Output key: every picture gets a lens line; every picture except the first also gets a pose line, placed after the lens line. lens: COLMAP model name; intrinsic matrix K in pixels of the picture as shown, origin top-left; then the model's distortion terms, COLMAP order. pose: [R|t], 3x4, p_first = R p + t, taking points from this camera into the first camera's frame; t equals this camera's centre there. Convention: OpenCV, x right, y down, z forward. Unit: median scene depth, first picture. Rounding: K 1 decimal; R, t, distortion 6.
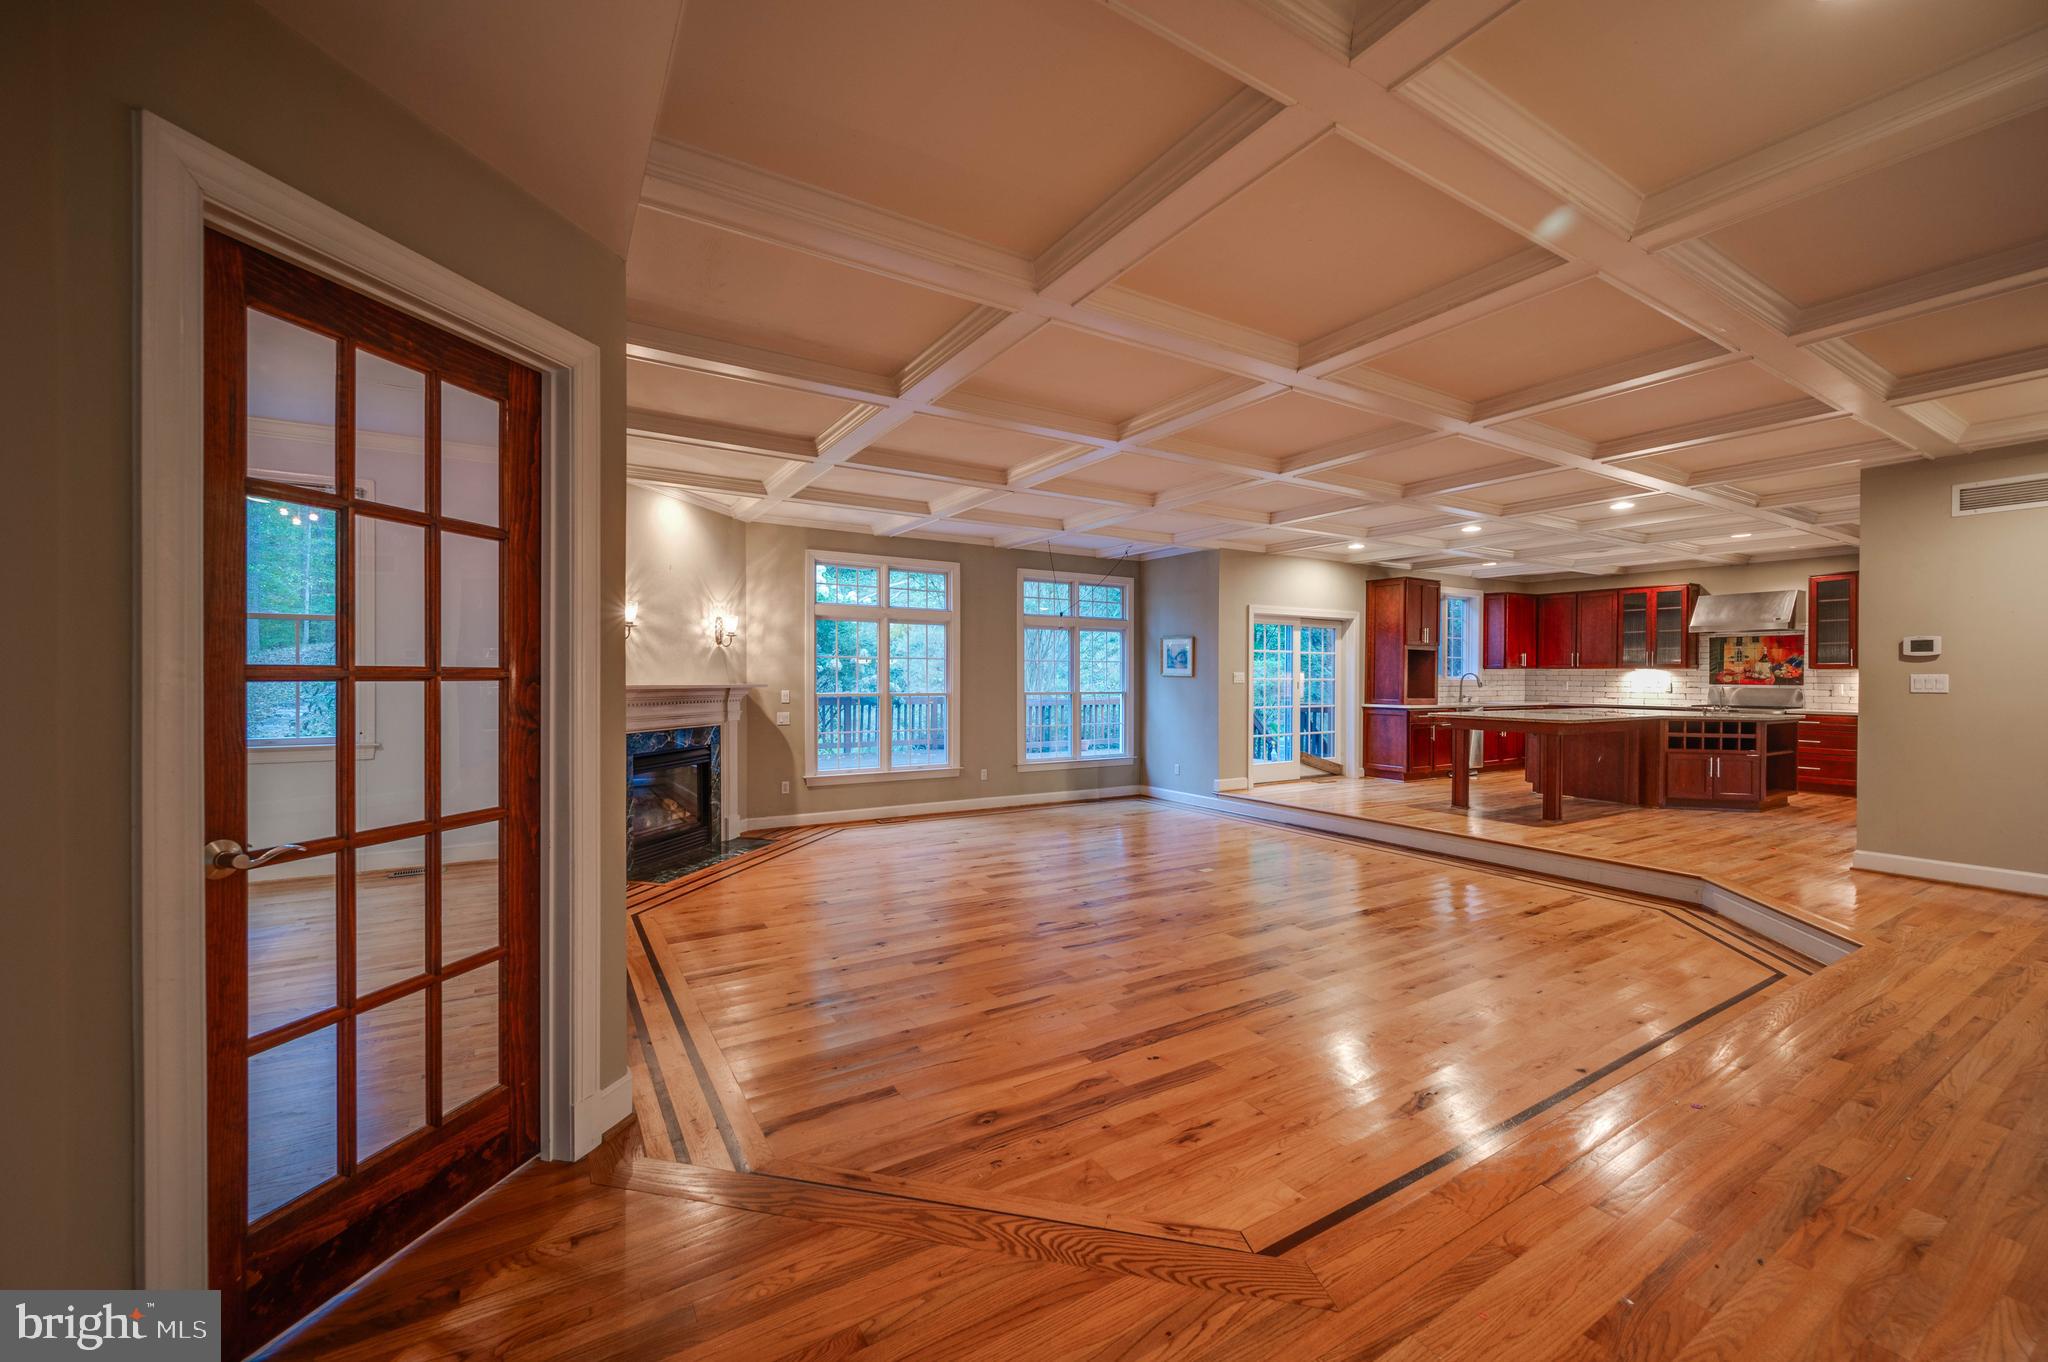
lens RADIAL K [[849.6, 0, 1124.6], [0, 849.6, 687.7], [0, 0, 1]] dist [-0.006391, 0.000328]
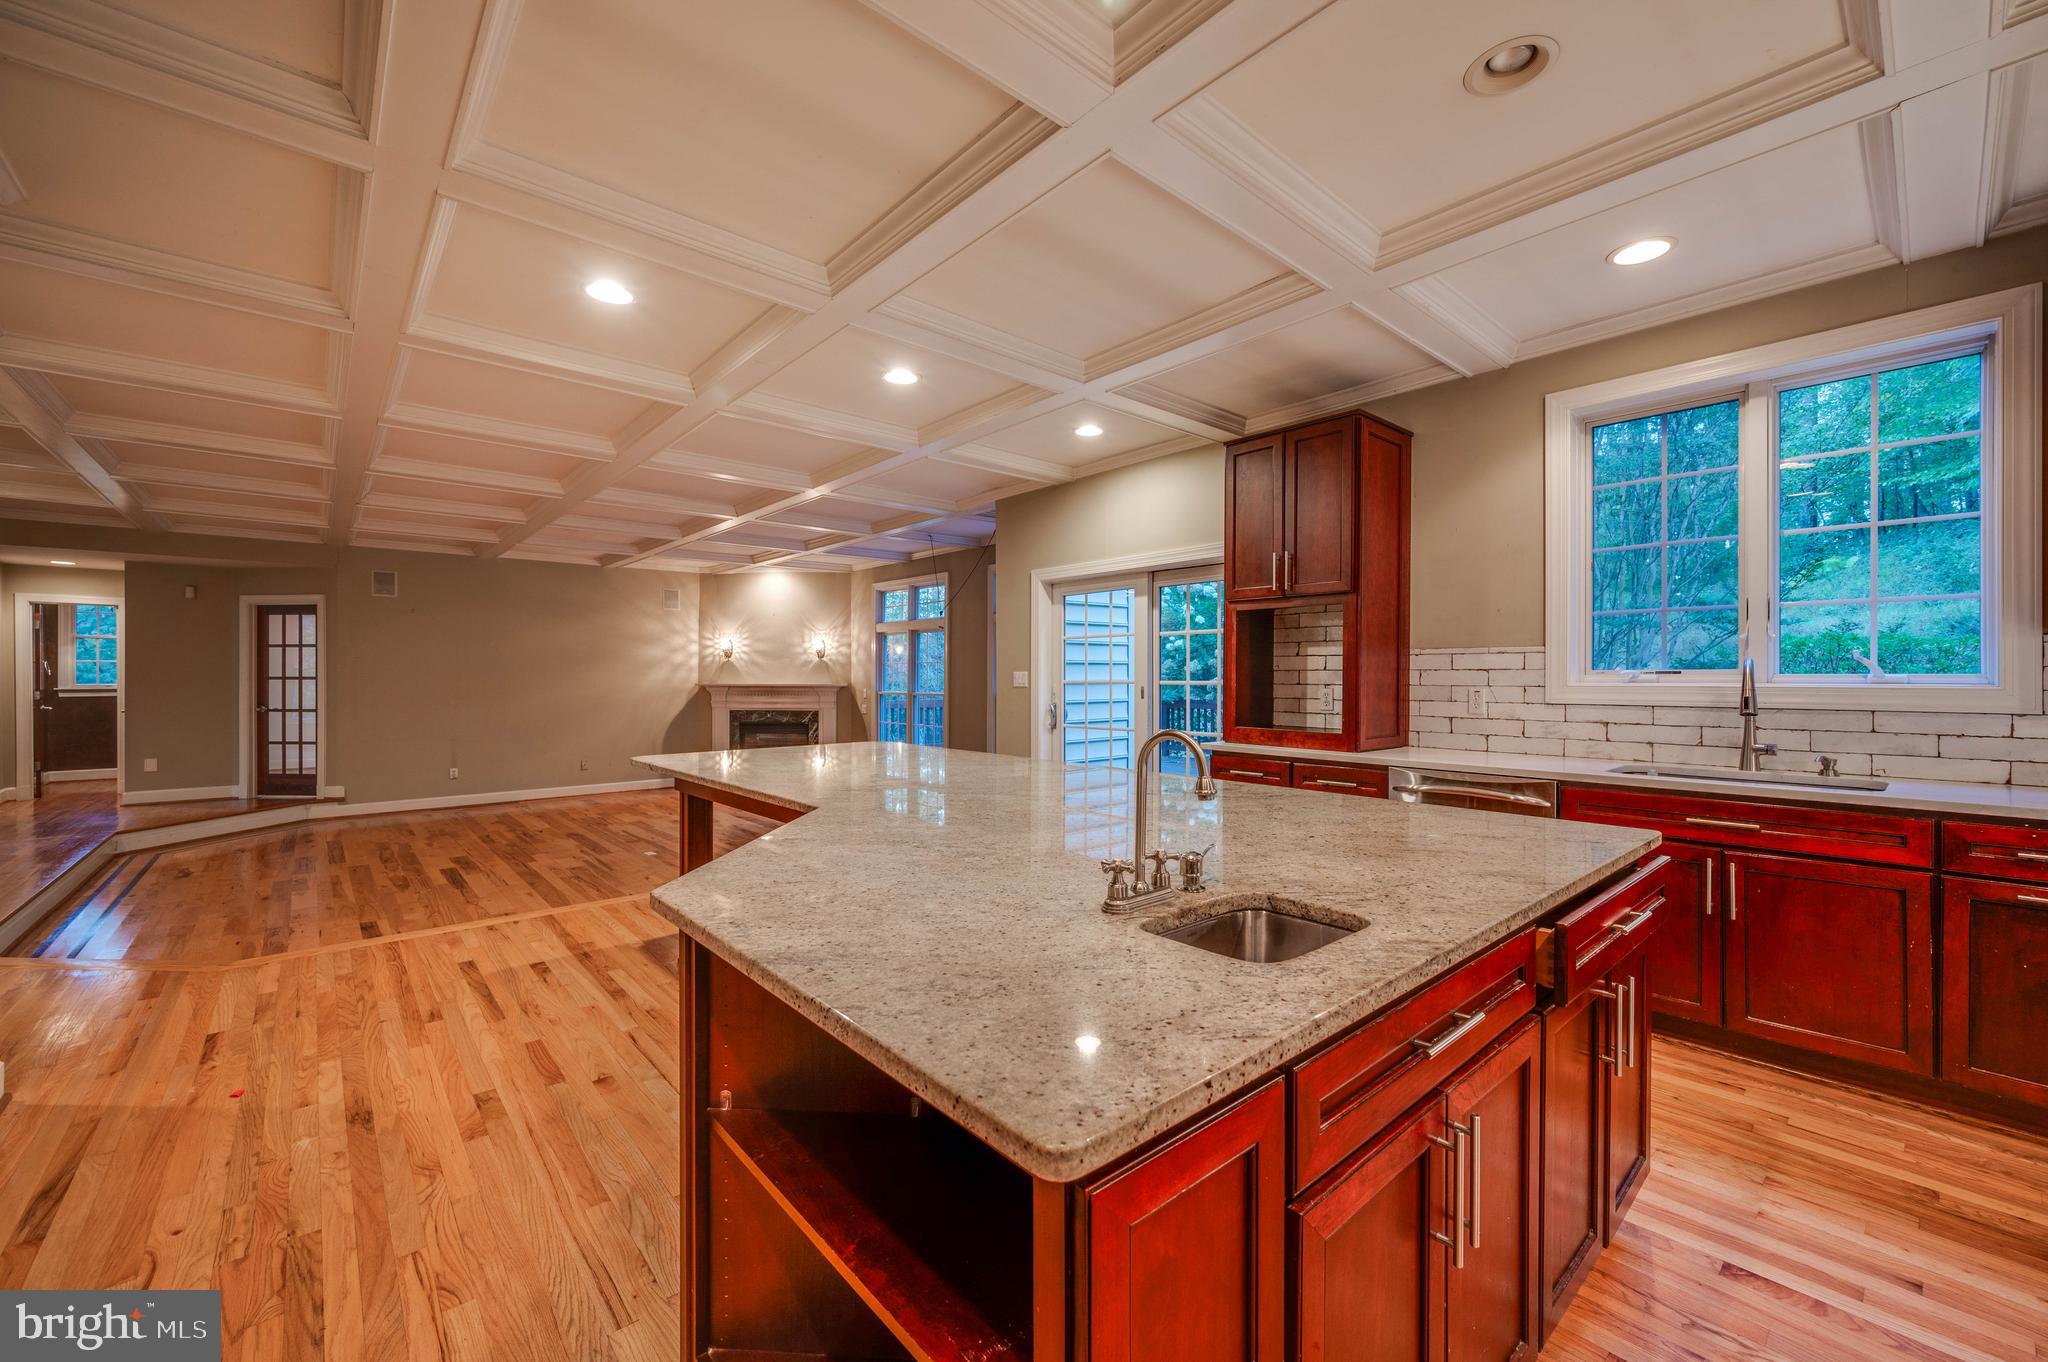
lens RADIAL K [[849.6, 0, 987.5], [0, 849.6, 689.8], [0, 0, 1]] dist [-0.006391, 0.000328]
pose [[0.049435, 0.010310, -0.998724, 0.983383], [-0.012634, 0.999873, 0.009697, -0.011359], [0.998697, 0.012139, 0.049559, 1.128338]]
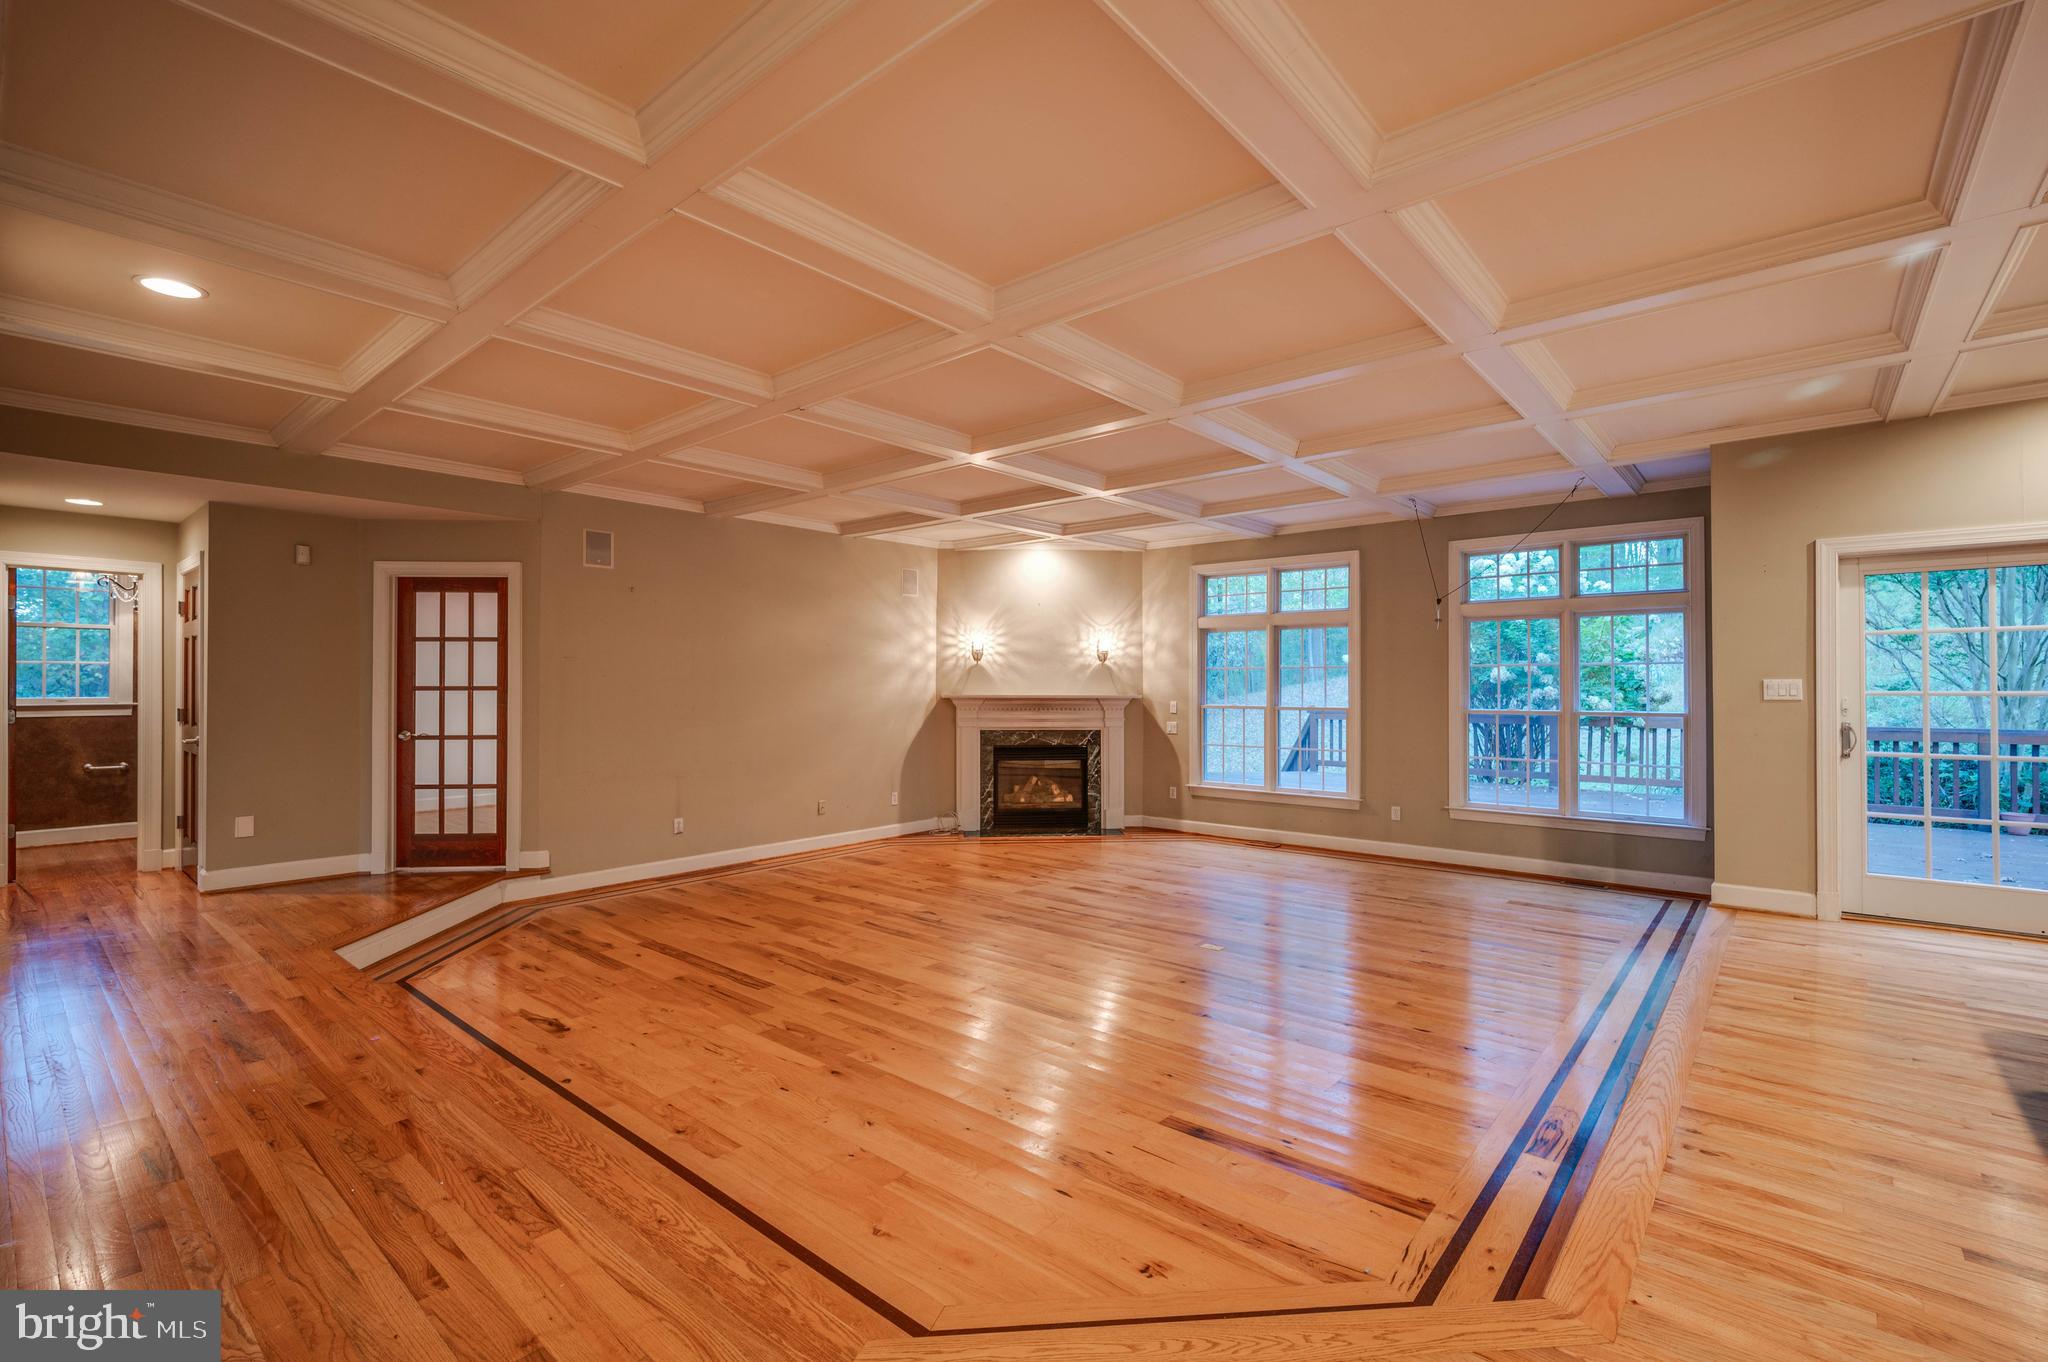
lens RADIAL K [[918.7, 0, 930.7], [0, 918.7, 684.6], [0, 0, 1]] dist [-0.000366, -0.000331]
pose [[0.195179, -0.006178, -0.980748, 0.669501], [-0.011160, 0.999901, -0.008519, -0.004709], [0.980704, 0.012607, 0.195090, 0.476312]]
